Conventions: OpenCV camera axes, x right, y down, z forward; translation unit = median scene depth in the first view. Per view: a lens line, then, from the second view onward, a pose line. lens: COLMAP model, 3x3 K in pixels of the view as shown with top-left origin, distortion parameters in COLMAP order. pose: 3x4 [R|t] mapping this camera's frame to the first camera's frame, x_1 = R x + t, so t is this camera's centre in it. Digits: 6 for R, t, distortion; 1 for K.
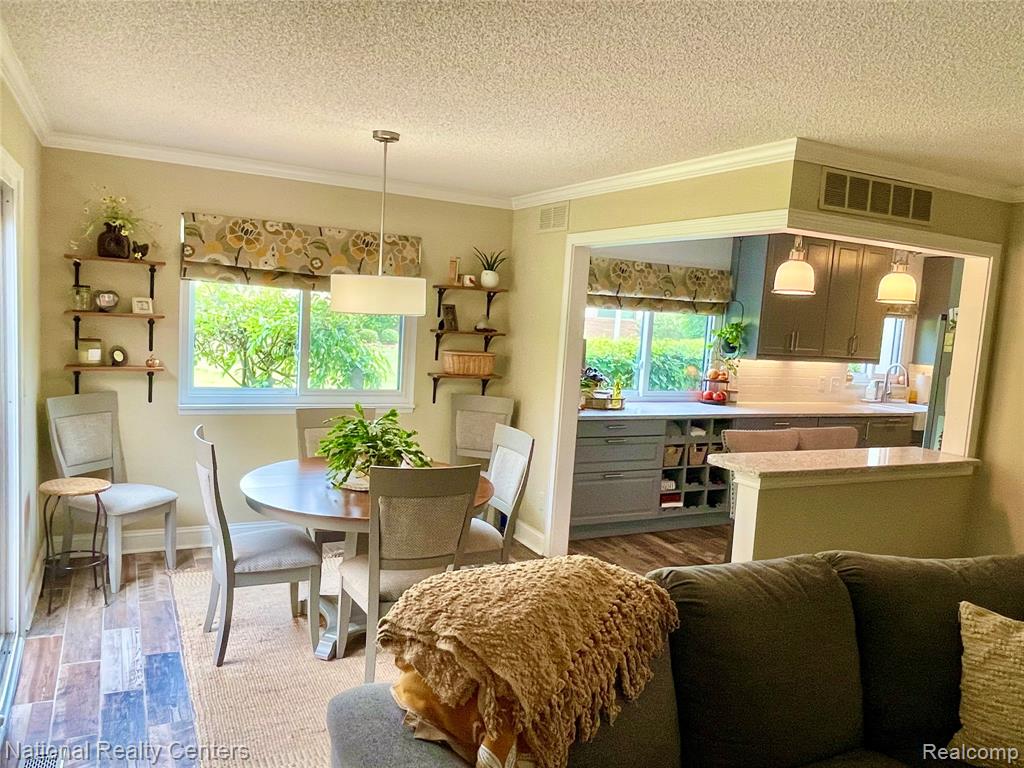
lens RADIAL K [[746.8, 0, 498.9], [0, 746.8, 391.4], [0, 0, 1]] dist [0.013110, -0.033196]
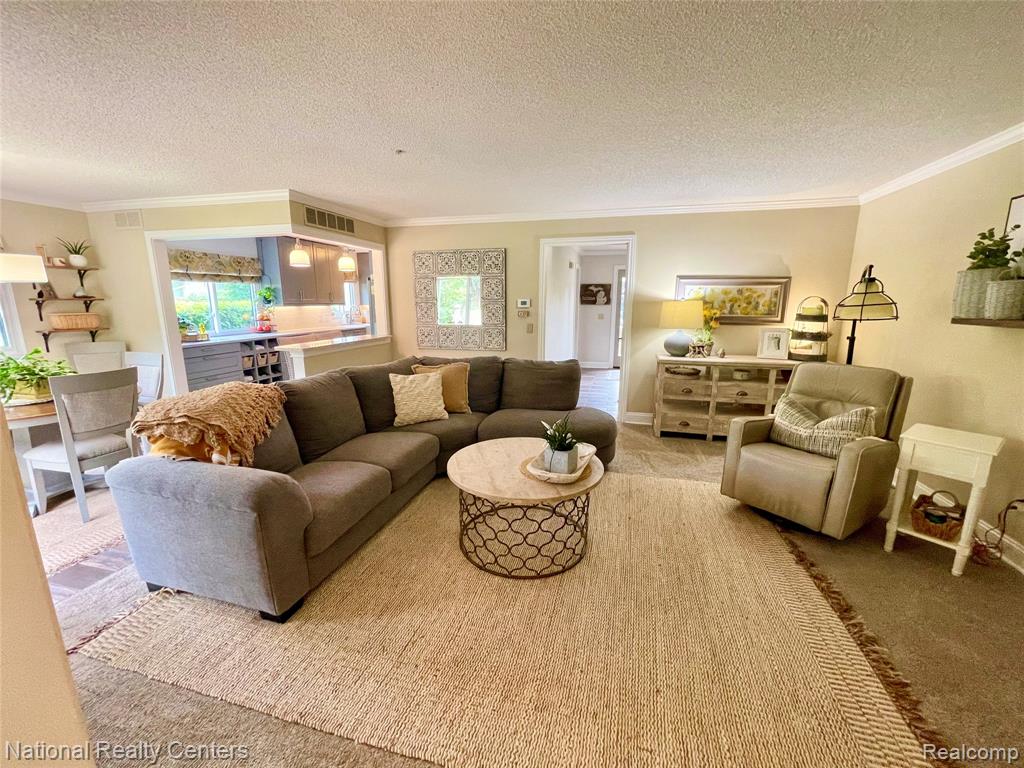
lens RADIAL K [[415.4, 0, 511.9], [0, 415.4, 385.3], [0, 0, 1]] dist [-0.005324, 0.001668]
pose [[0.659151, -0.209190, 0.722330, -0.103969], [0.119376, 0.977458, 0.174141, 0.053027], [-0.742475, -0.028556, 0.669264, -0.190210]]
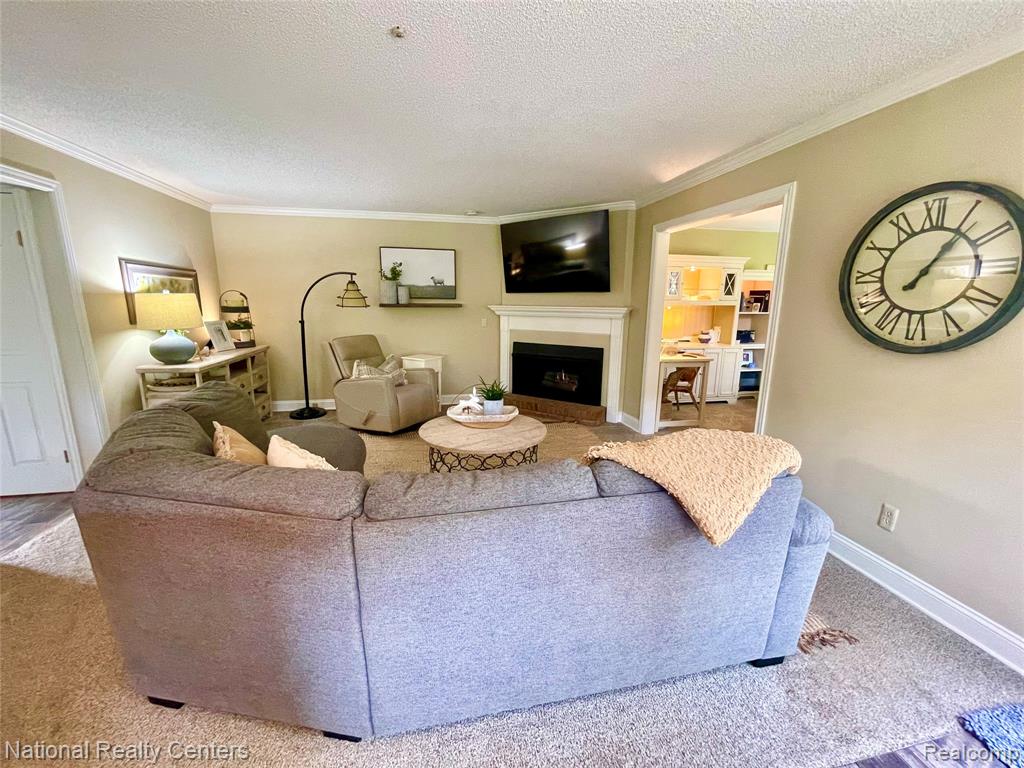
lens RADIAL K [[415.4, 0, 510.7], [0, 415.4, 385.1], [0, 0, 1]] dist [-0.005324, 0.001668]
pose [[-0.963768, -0.117661, 0.239390, 0.089497], [-0.037130, 0.947895, 0.316411, -0.026434], [-0.264146, 0.296058, -0.917920, 0.739742]]
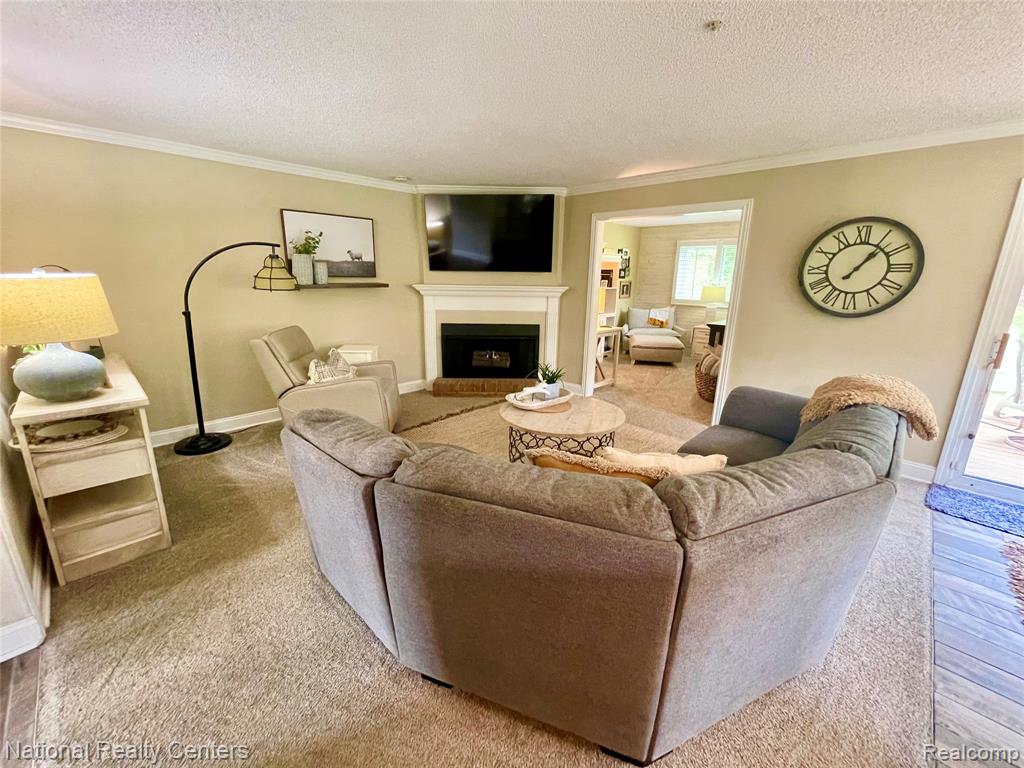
lens RADIAL K [[415.4, 0, 511.1], [0, 415.4, 387.3], [0, 0, 1]] dist [-0.005324, 0.001668]
pose [[-0.942488, 0.015996, -0.333856, 0.587574], [-0.104627, 0.934535, 0.340144, -0.008324], [0.317442, 0.355512, -0.879114, 0.719494]]
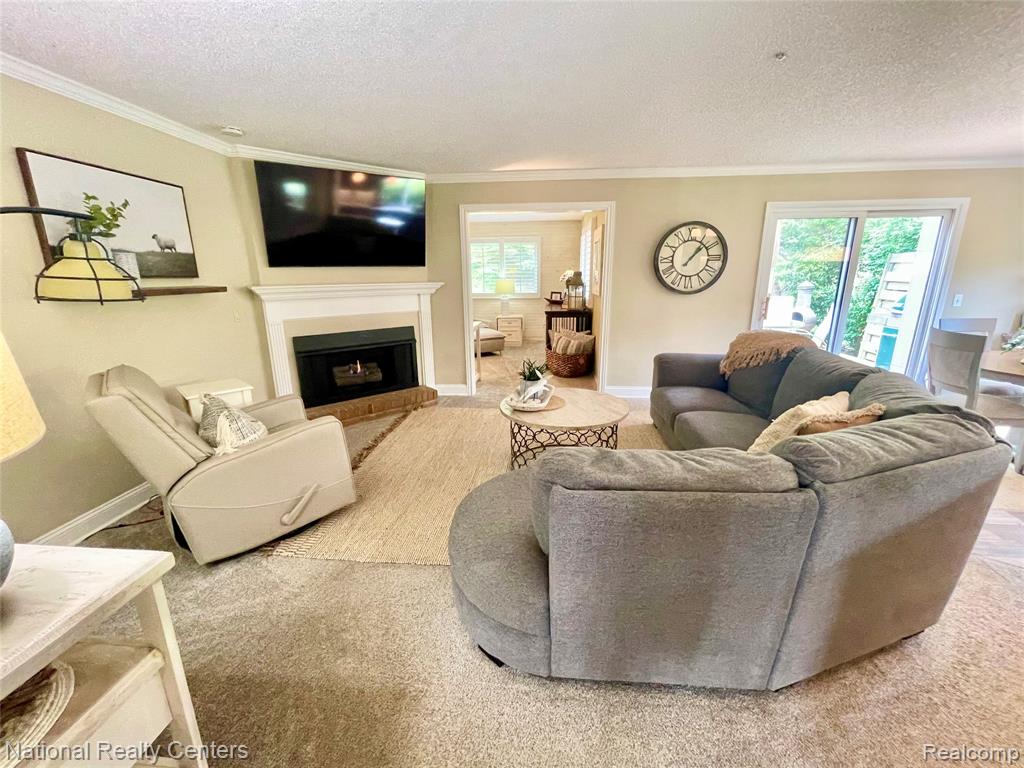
lens RADIAL K [[415.4, 0, 510.6], [0, 415.4, 384.5], [0, 0, 1]] dist [-0.005324, 0.001668]
pose [[-0.528648, 0.164941, -0.832662, 0.874148], [-0.110414, 0.959244, 0.260116, 0.057477], [0.841630, 0.229448, -0.488890, 0.407449]]
